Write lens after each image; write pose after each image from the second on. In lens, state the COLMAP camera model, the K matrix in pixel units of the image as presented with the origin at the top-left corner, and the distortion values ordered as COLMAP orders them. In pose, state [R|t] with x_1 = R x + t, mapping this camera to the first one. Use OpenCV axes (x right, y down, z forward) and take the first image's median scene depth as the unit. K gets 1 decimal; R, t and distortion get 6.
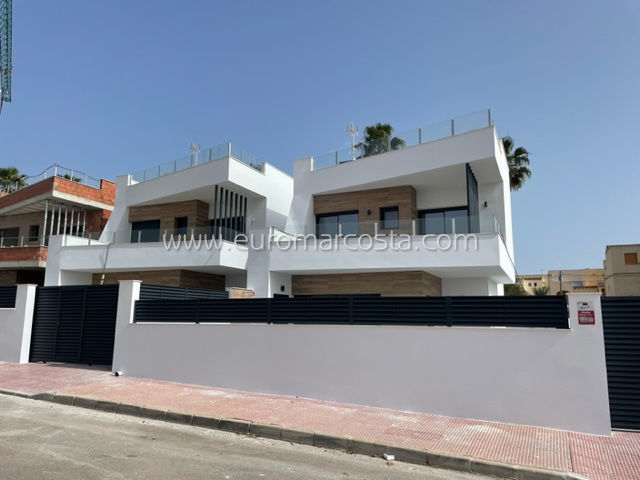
lens RADIAL K [[499.8, 0, 319.8], [0, 499.8, 226.0], [0, 0, 1]] dist [0.120366, -0.132150]
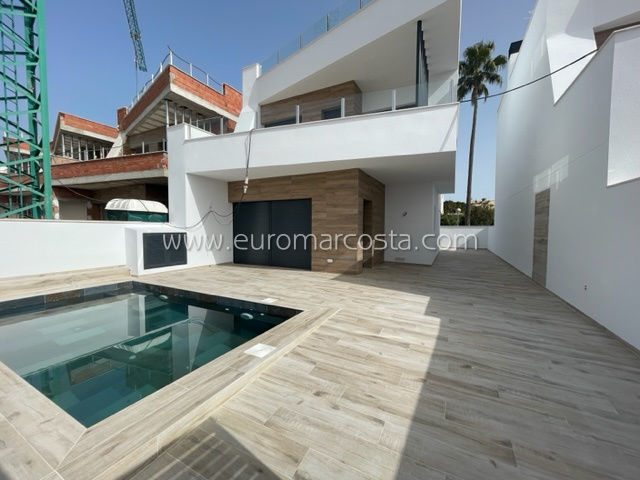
lens RADIAL K [[258.2, 0, 319.5], [0, 258.2, 239.5], [0, 0, 1]] dist [-0.002161, -0.000119]
pose [[0.999243, 0.000209, -0.038907, -0.276403], [0.008357, 0.975489, 0.219889, 0.089392], [0.037999, -0.220047, 0.974749, 0.571798]]
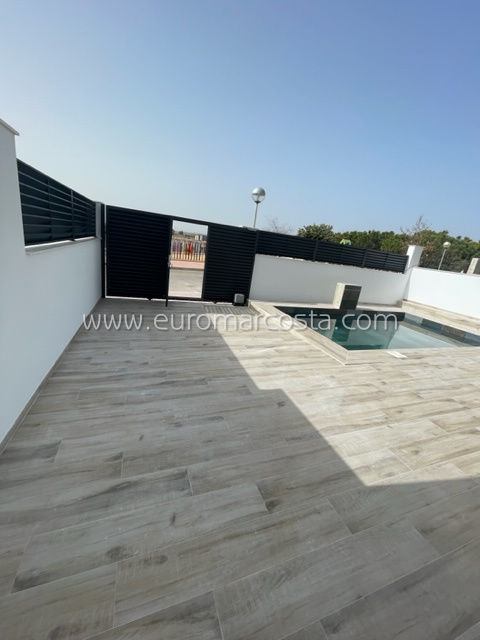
lens RADIAL K [[258.2, 0, 240.0], [0, 258.2, 320.0], [0, 0, 1]] dist [-0.002161, -0.000119]
pose [[-0.696074, 0.105134, -0.710231, -0.126555], [-0.012341, 0.987323, 0.158246, 0.125099], [0.717864, 0.118915, -0.685952, 0.784943]]
